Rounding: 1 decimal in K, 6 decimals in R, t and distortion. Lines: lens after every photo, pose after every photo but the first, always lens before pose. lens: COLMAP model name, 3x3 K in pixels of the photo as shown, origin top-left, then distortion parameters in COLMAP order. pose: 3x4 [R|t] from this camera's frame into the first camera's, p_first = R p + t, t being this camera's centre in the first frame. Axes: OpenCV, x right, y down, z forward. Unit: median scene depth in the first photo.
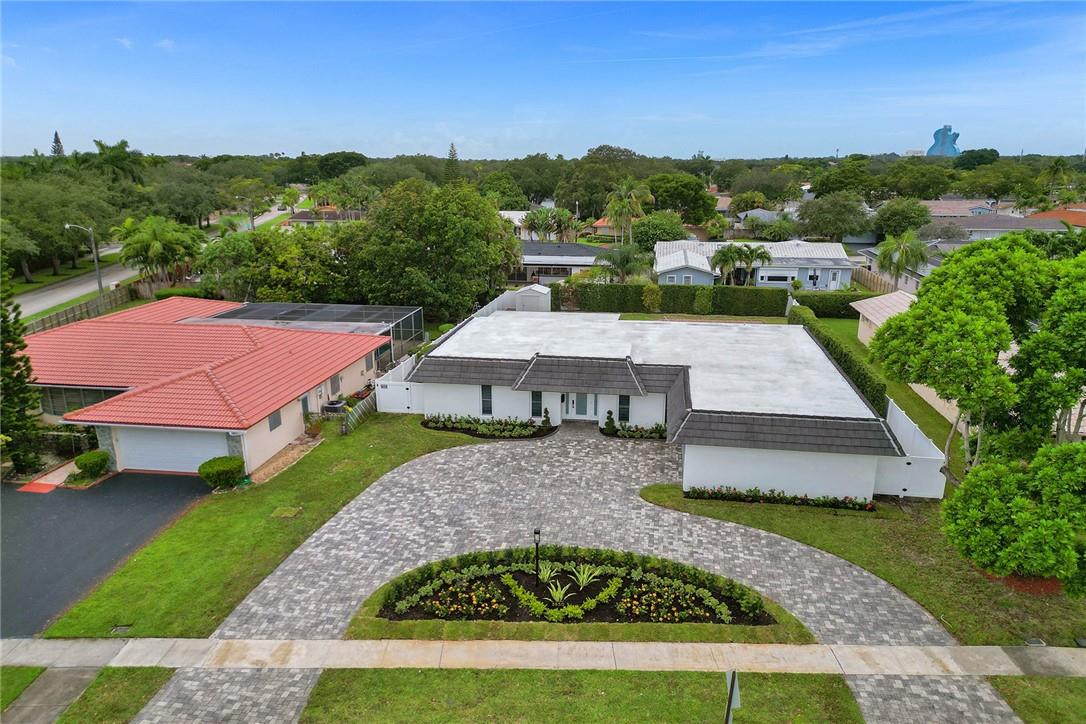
lens RADIAL K [[764.6, 0, 542.1], [0, 764.6, 365.8], [0, 0, 1]] dist [0.049513, -0.030626]
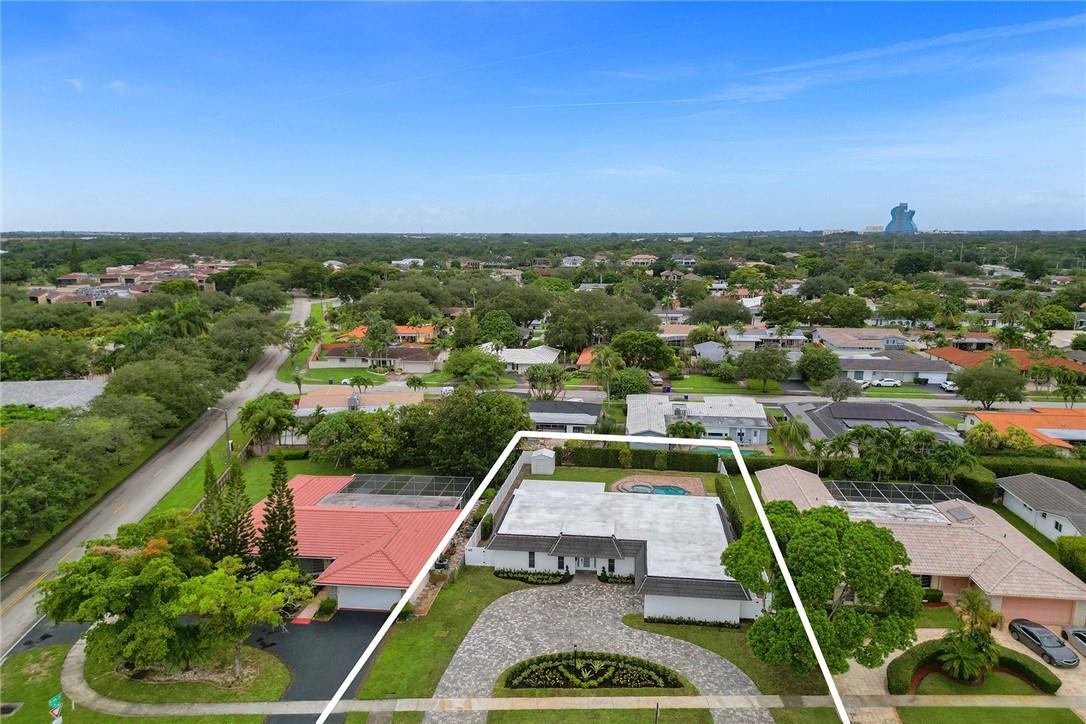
lens RADIAL K [[764.6, 0, 548.3], [0, 764.6, 352.6], [0, 0, 1]] dist [0.049513, -0.030626]
pose [[0.999127, -0.001540, 0.041752, -0.145630], [0.006144, 0.993872, -0.110367, -0.309938], [-0.041326, 0.110528, 0.993013, -1.056904]]
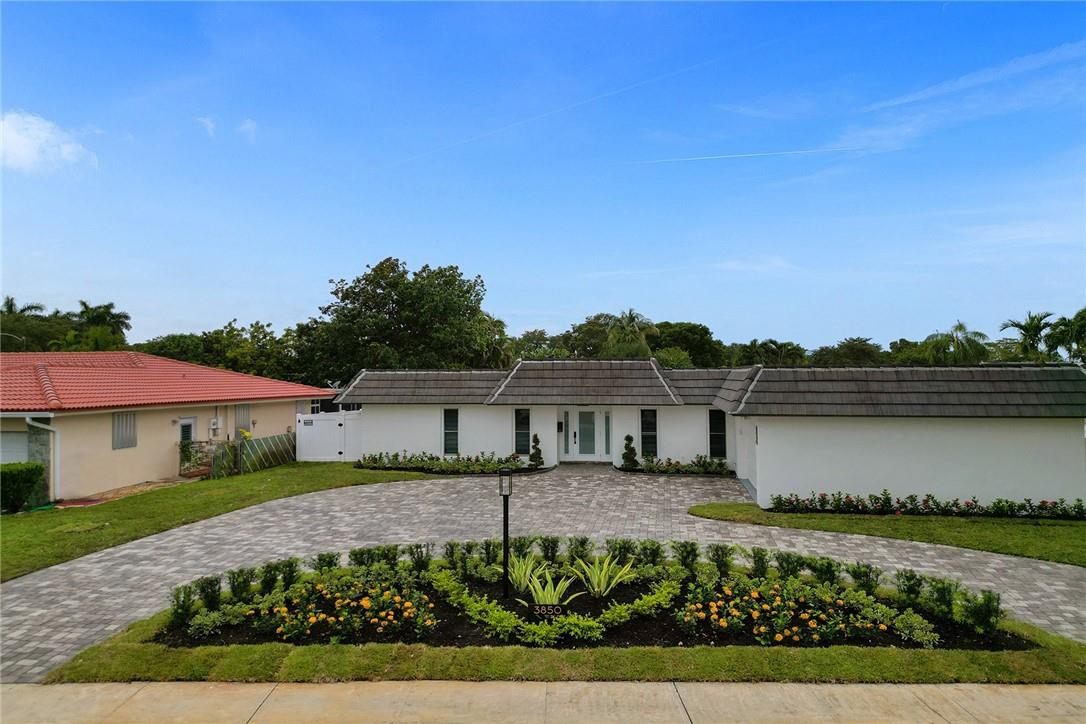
lens RADIAL K [[764.6, 0, 542.1], [0, 764.6, 328.1], [0, 0, 1]] dist [0.049513, -0.030626]
pose [[0.999996, -0.002869, 0.000431, 0.014455], [0.002858, 0.948575, -0.316539, 0.238989], [0.000499, 0.316539, 0.948579, 0.413812]]
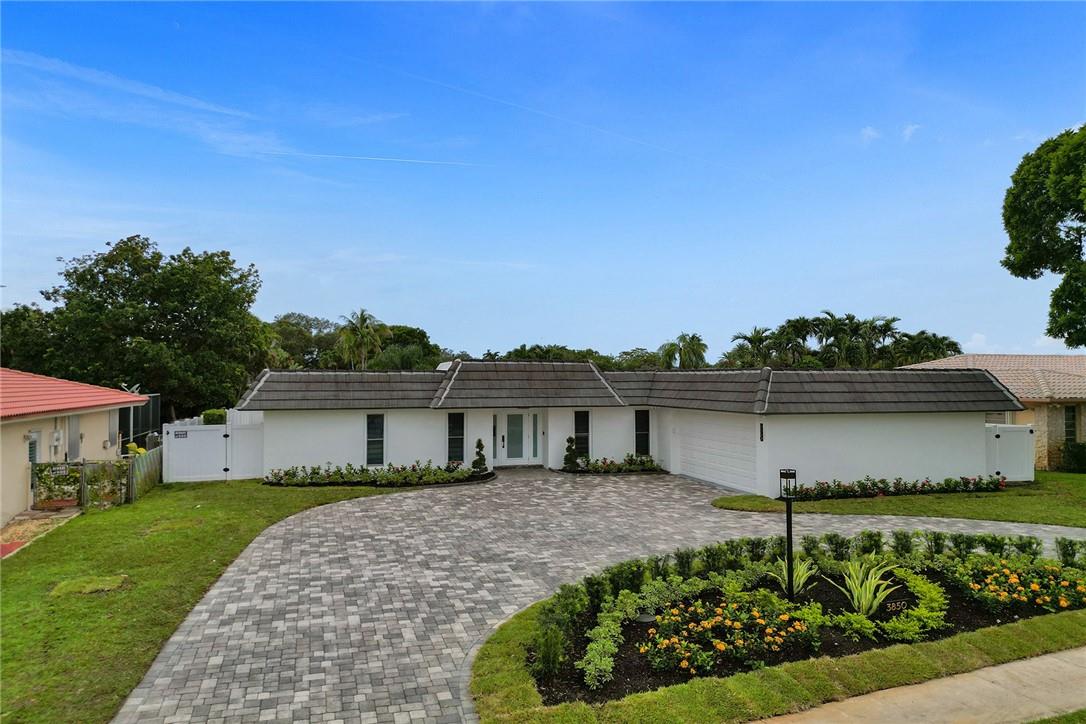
lens RADIAL K [[764.6, 0, 536.8], [0, 764.6, 353.4], [0, 0, 1]] dist [0.049513, -0.030626]
pose [[0.900758, 0.014325, 0.434085, -0.305789], [0.111922, 0.958045, -0.263861, 0.212587], [-0.419653, 0.286258, 0.861364, 0.520669]]
